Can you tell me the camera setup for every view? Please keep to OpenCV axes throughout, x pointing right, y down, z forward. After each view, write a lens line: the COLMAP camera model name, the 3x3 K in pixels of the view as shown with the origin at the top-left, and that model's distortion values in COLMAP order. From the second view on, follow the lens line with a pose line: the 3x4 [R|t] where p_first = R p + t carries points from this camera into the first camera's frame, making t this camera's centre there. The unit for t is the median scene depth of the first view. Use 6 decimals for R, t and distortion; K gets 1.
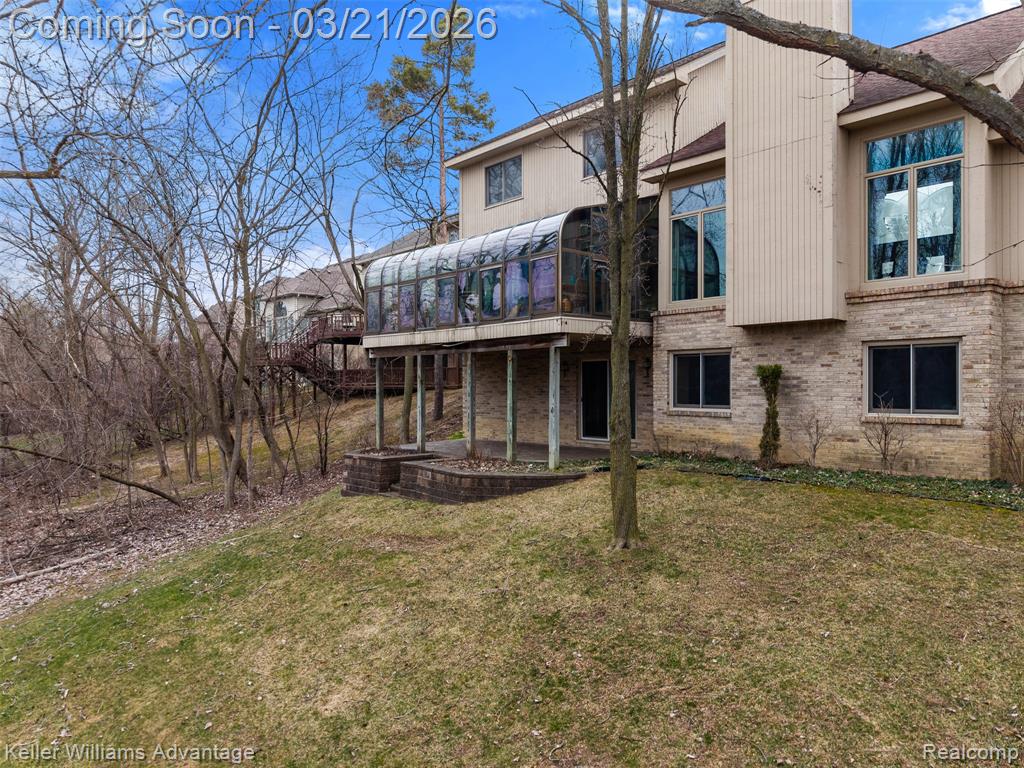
lens RADIAL K [[689.5, 0, 485.7], [0, 689.5, 367.2], [0, 0, 1]] dist [0.022471, -0.024729]
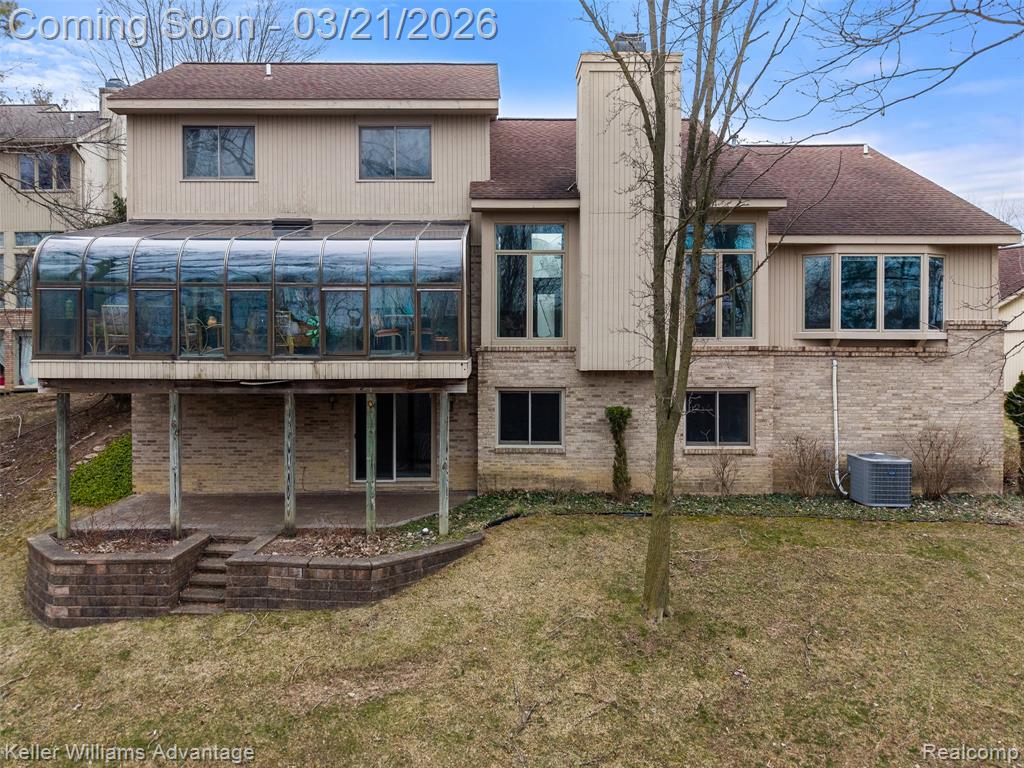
lens RADIAL K [[689.5, 0, 497.8], [0, 689.5, 364.1], [0, 0, 1]] dist [0.022471, -0.024729]
pose [[0.663597, -0.005856, 0.748067, -0.501970], [-0.018970, 0.999516, 0.024652, -0.087850], [-0.747850, -0.030550, 0.663165, 0.376543]]
